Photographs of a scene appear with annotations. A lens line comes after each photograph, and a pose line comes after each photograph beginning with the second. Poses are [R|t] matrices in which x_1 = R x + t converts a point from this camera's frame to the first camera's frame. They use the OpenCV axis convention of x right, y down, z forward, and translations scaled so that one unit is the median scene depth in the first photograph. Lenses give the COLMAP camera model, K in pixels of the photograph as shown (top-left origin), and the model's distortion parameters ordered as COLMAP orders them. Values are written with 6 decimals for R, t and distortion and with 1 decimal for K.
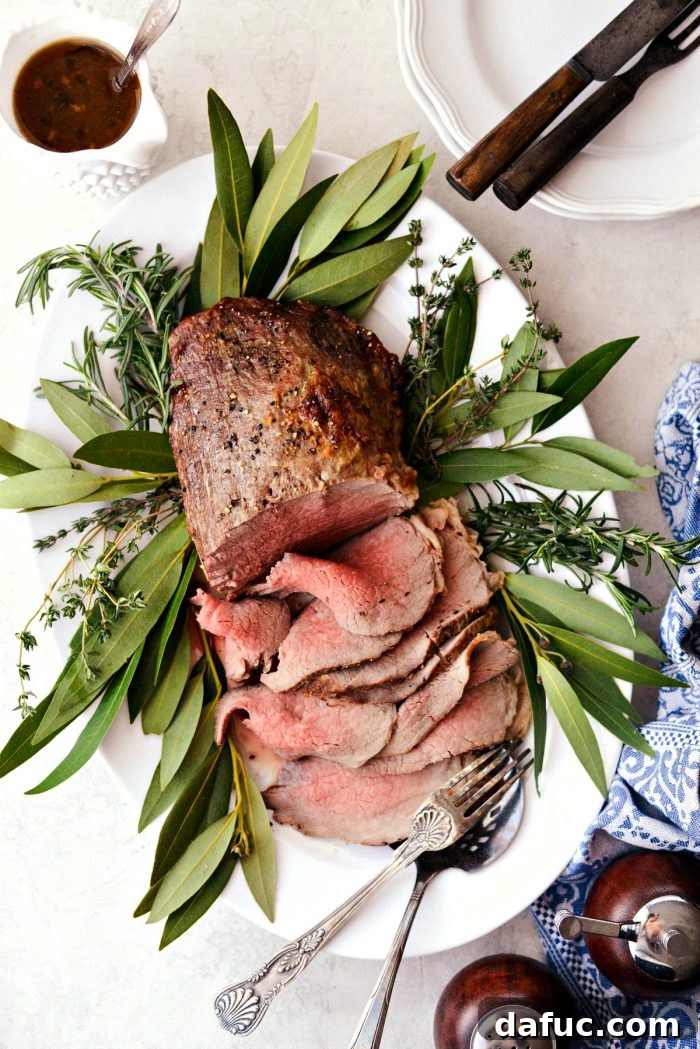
lens RADIAL K [[1633.3, 0, 350.0], [0, 1633.3, 524.6], [0, 0, 1]] dist [-0.121933, -0.011741]
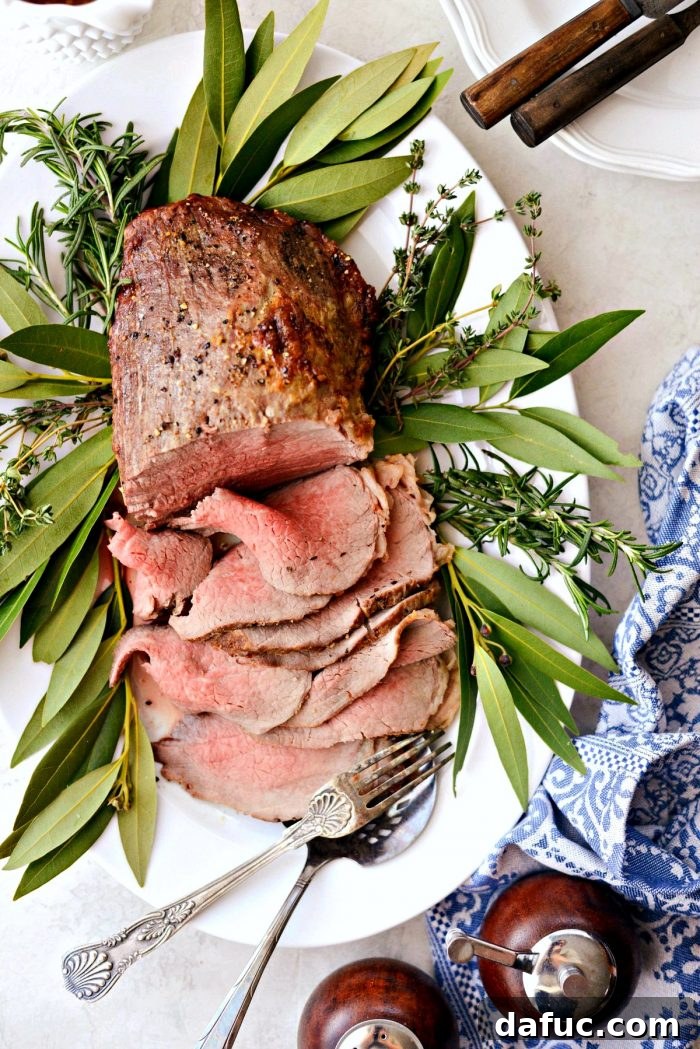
lens RADIAL K [[1633.3, 0, 350.0], [0, 1633.3, 524.6], [0, 0, 1]] dist [-0.121933, -0.011741]
pose [[0.987877, 0.154838, 0.011167, 0.025827], [-0.155235, 0.985849, 0.063282, -0.030686], [-0.001210, -0.064248, 0.997933, 0.102528]]
